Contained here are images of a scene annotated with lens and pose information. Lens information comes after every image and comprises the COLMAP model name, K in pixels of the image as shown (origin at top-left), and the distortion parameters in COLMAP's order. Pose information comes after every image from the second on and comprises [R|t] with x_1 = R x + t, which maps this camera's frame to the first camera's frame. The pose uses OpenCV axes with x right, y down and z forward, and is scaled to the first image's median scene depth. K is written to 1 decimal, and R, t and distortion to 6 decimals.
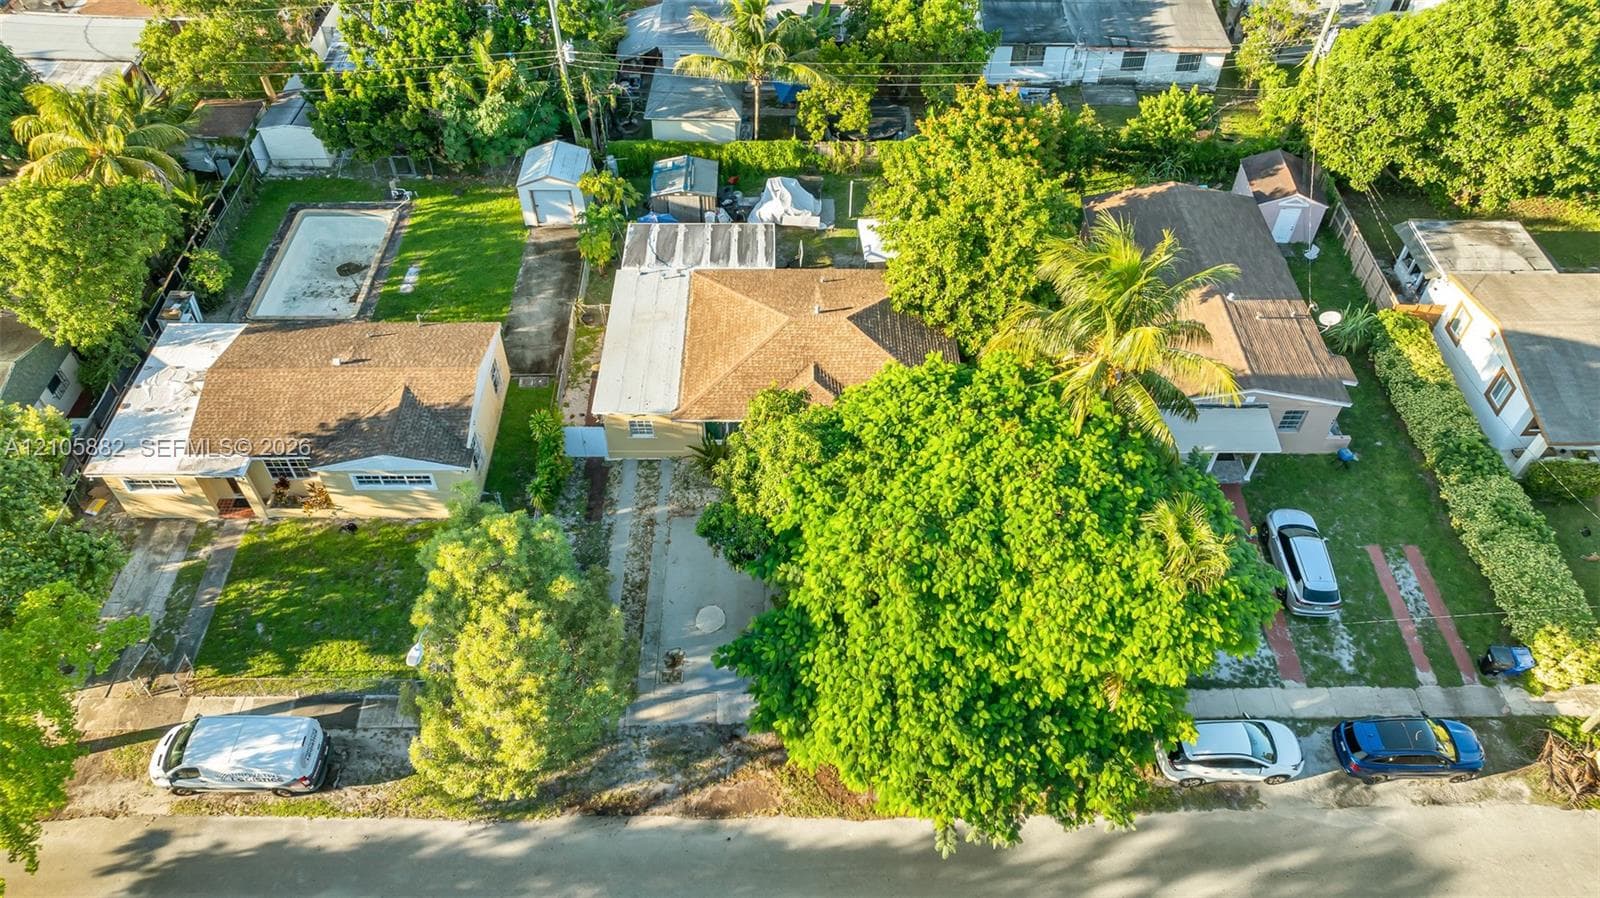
lens RADIAL K [[1132.6, 0, 800.0], [0, 1132.6, 449.0], [0, 0, 1]] dist [-0.009912, -0.004875]
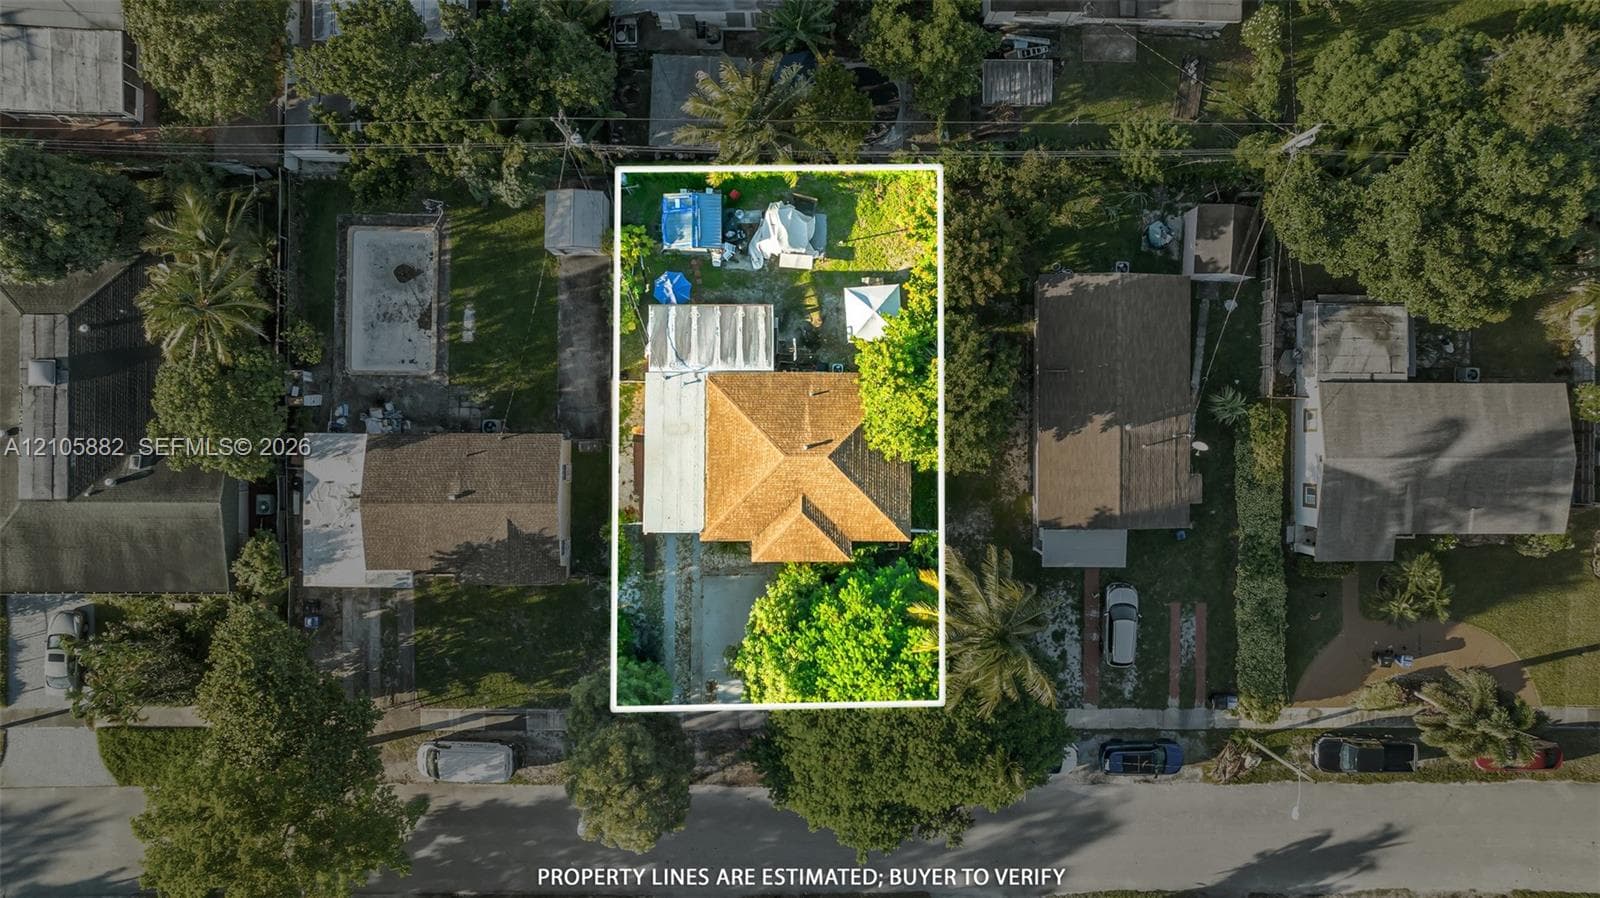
lens RADIAL K [[1132.6, 0, 800.0], [0, 1132.6, 449.0], [0, 0, 1]] dist [-0.009912, -0.004875]
pose [[0.999902, 0.013498, 0.003641, 0.004505], [-0.012369, 0.732769, 0.680365, -1.199882], [0.006516, -0.680344, 0.732864, 0.048577]]
